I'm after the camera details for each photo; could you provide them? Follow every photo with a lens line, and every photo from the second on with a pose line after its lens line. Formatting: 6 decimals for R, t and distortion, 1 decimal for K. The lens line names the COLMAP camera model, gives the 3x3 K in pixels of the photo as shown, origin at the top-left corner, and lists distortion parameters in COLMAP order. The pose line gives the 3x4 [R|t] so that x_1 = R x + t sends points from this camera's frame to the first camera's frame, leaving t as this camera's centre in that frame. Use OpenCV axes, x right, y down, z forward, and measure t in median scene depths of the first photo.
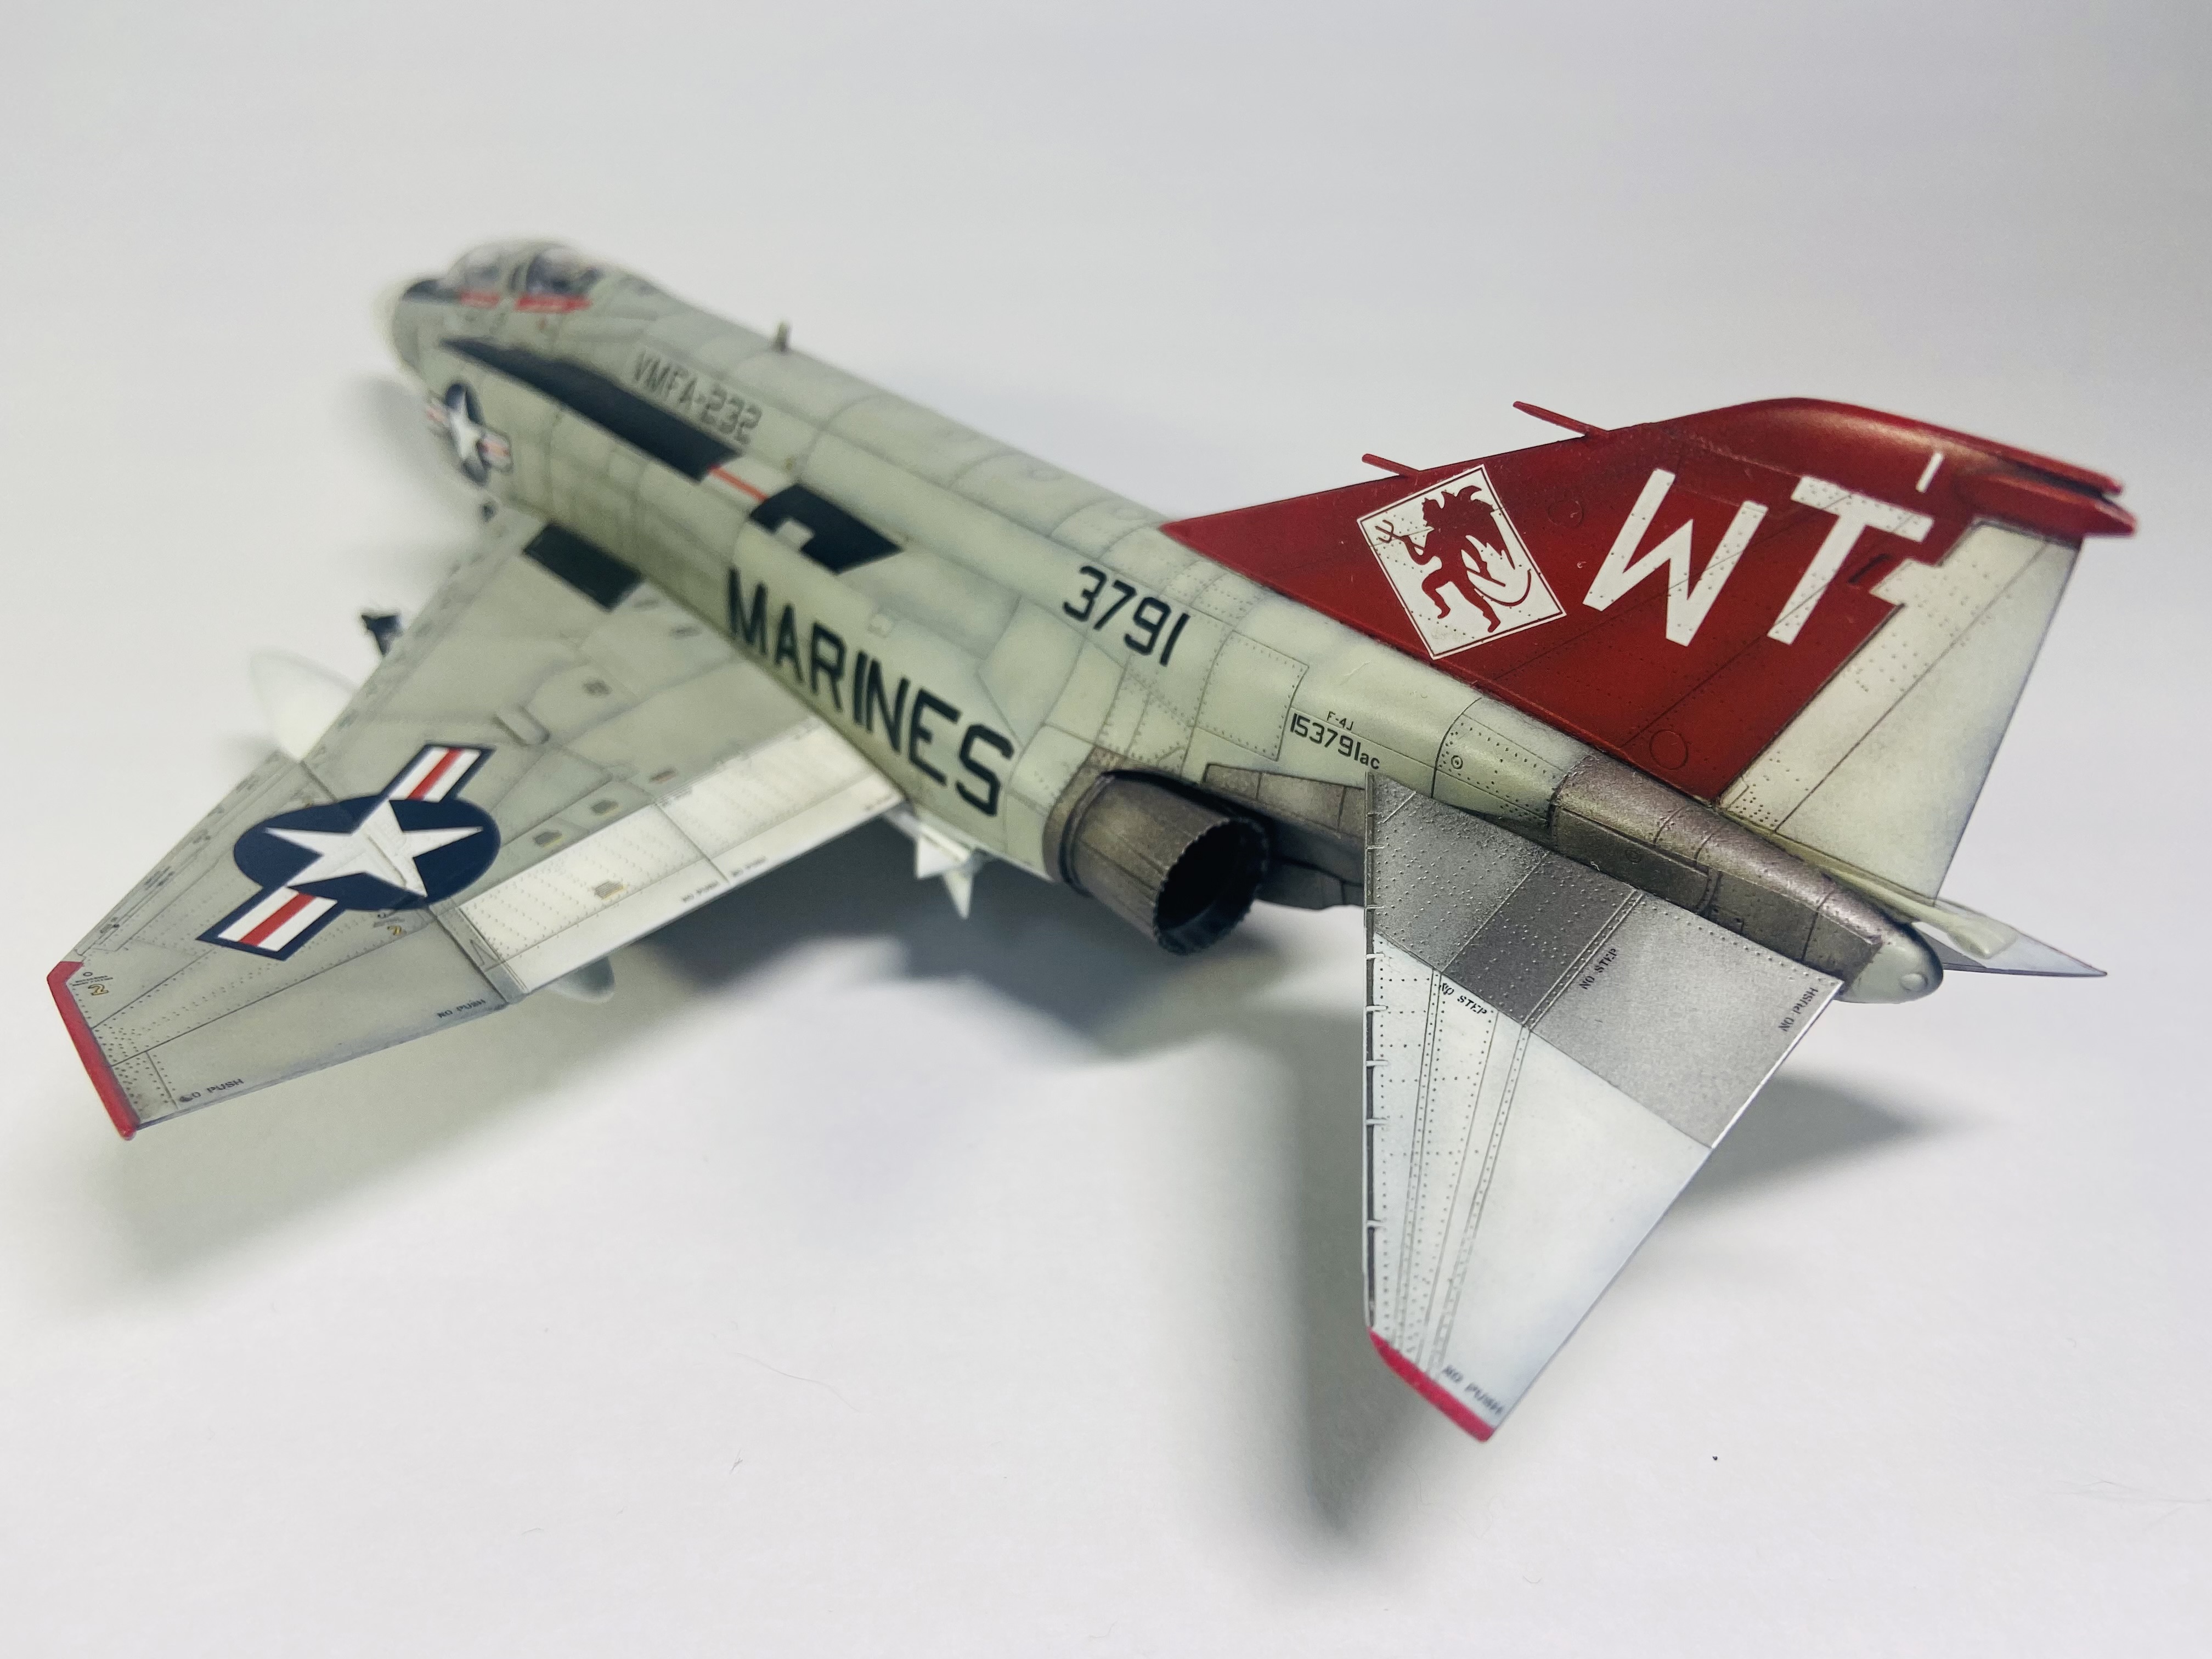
lens RADIAL K [[1729.4, 0, 1047.8], [0, 1729.4, 829.3], [0, 0, 1]] dist [0.099802, -0.169757]
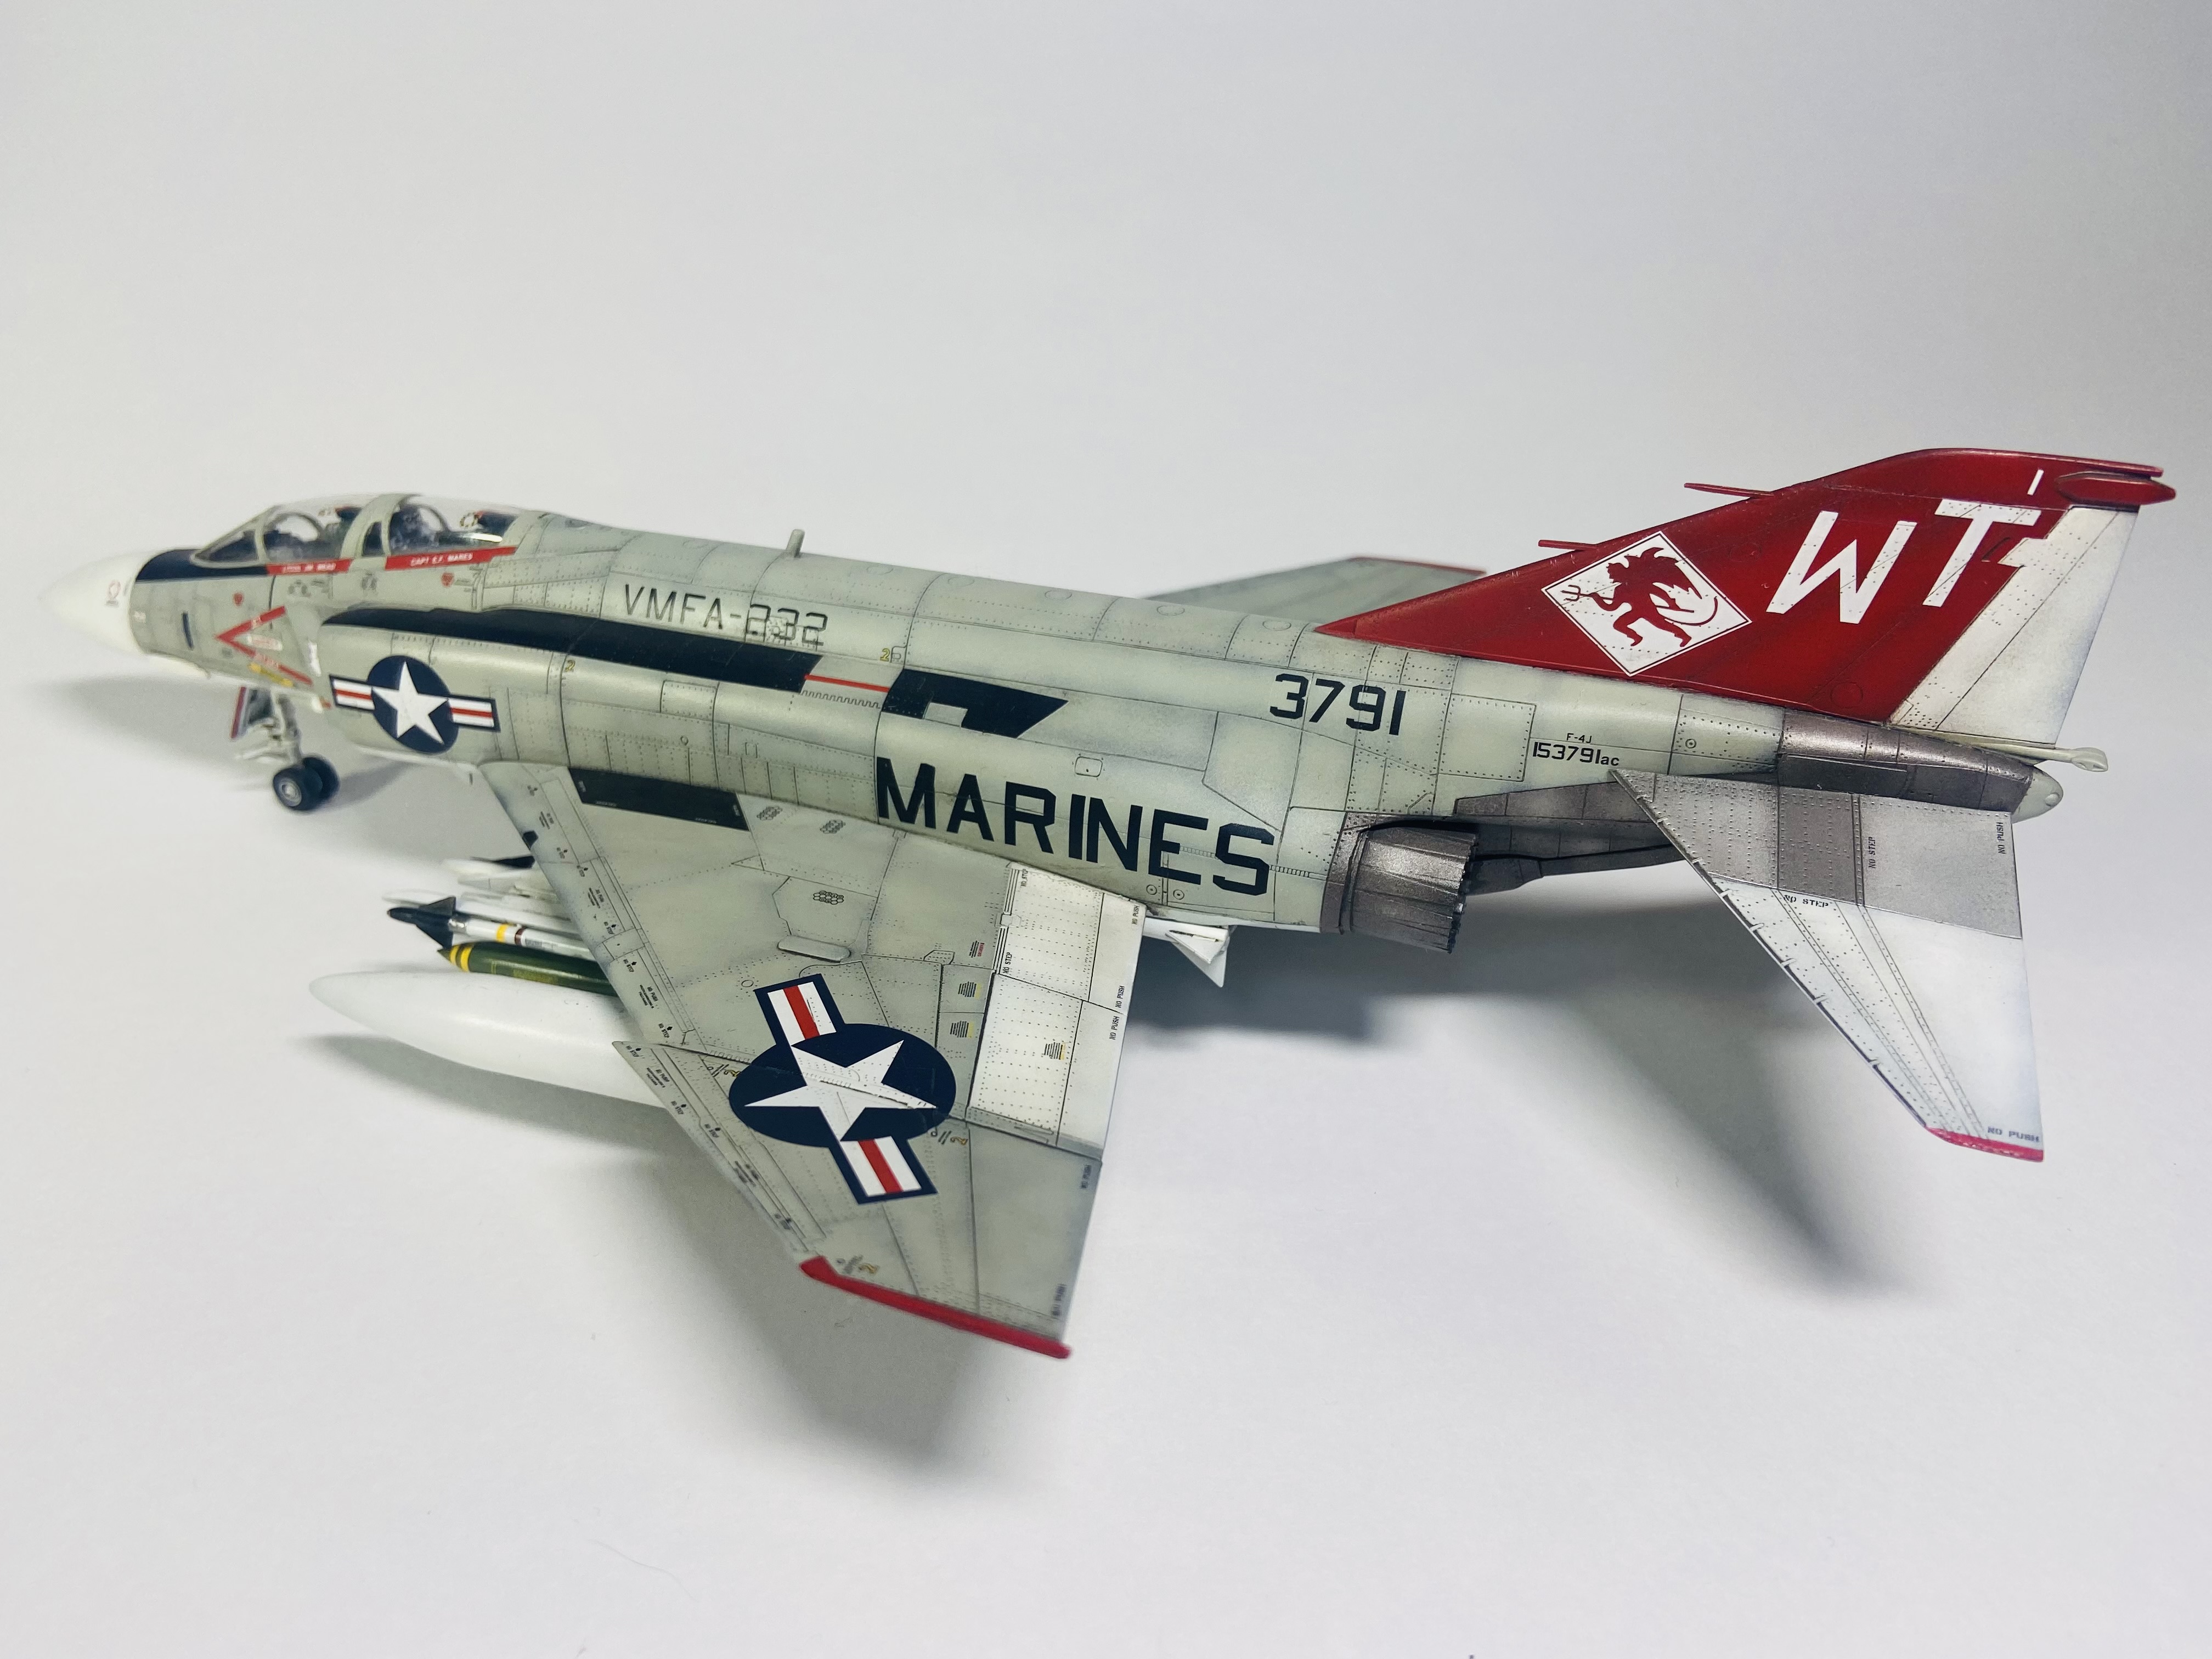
lens RADIAL K [[1729.4, 0, 1047.8], [0, 1729.4, 829.3], [0, 0, 1]] dist [0.099802, -0.169757]
pose [[0.873171, -0.279145, 0.399562, -0.750687], [0.286919, 0.957051, 0.041611, -0.171090], [-0.394017, 0.078308, 0.915761, -0.052262]]
